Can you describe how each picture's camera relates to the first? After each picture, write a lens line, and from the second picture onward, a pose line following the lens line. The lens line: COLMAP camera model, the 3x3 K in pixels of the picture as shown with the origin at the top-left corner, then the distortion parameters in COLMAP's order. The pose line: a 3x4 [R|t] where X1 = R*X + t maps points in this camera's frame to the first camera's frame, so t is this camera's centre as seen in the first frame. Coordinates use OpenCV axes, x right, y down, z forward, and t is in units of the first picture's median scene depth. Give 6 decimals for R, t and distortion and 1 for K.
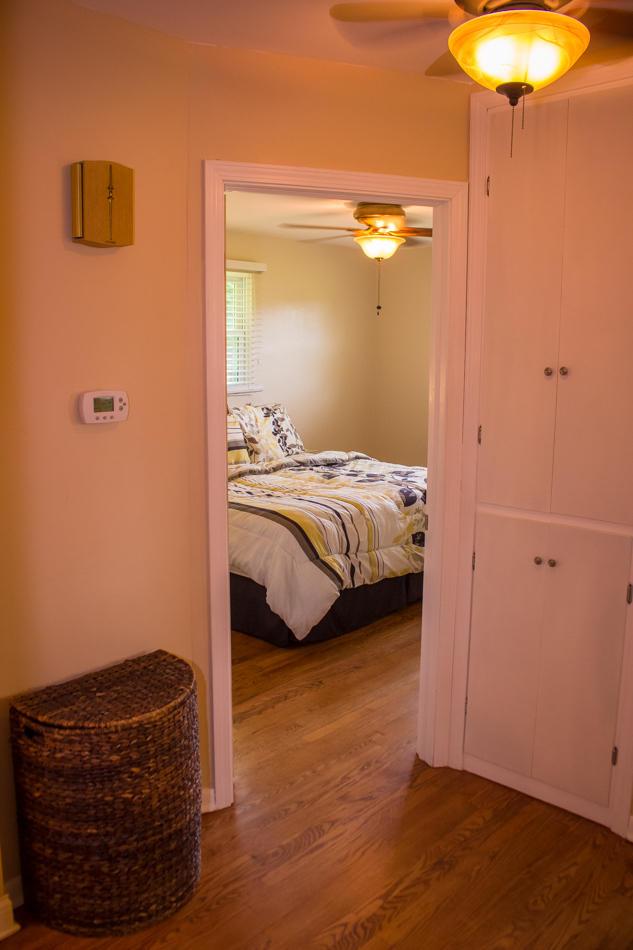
lens RADIAL K [[787.0, 0, 316.5], [0, 787.0, 475.0], [0, 0, 1]] dist [-0.156752, 0.120380]
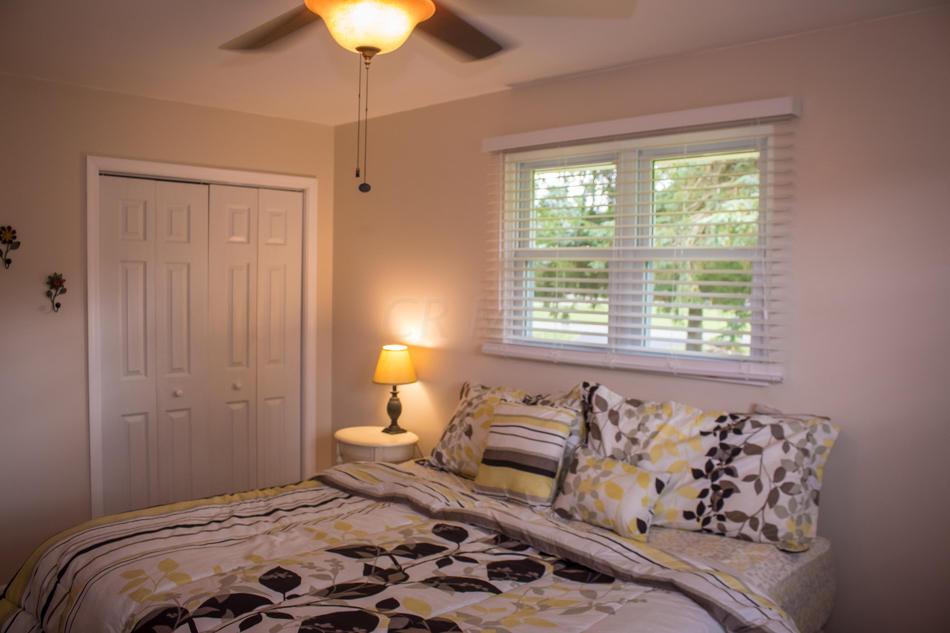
lens RADIAL K [[787.0, 0, 475.0], [0, 787.0, 316.5], [0, 0, 1]] dist [-0.156752, 0.120380]
pose [[-0.026995, 0.040552, -0.998813, 0.400488], [-0.174684, 0.983611, 0.044656, -0.144014], [0.984254, 0.175682, -0.019468, 0.905311]]
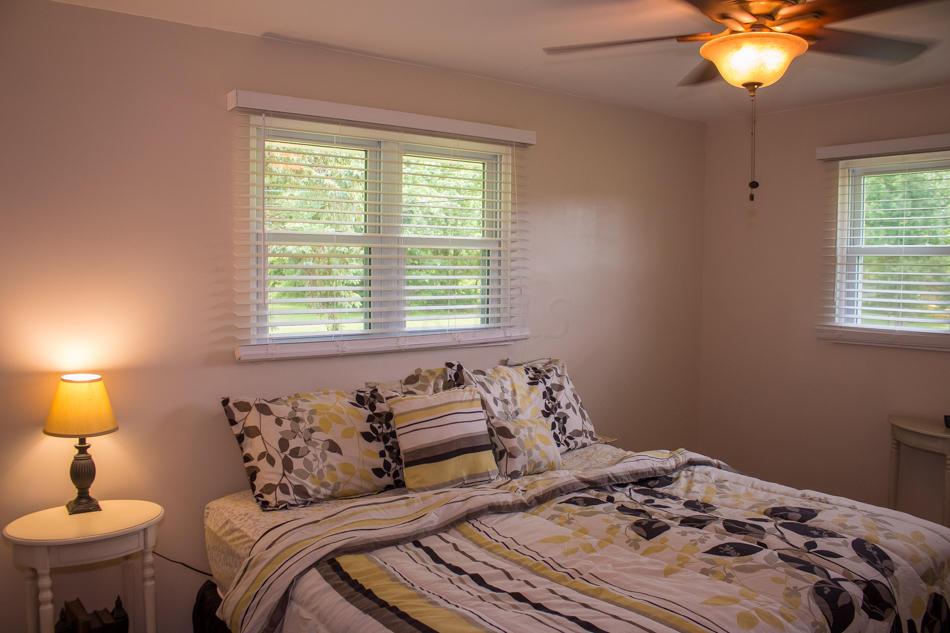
lens RADIAL K [[787.0, 0, 475.0], [0, 787.0, 316.5], [0, 0, 1]] dist [-0.156752, 0.120380]
pose [[0.986434, 0.006520, -0.164028, -0.010391], [-0.023156, 0.994746, -0.099717, -0.067846], [0.162516, 0.102163, 0.981403, 0.427864]]
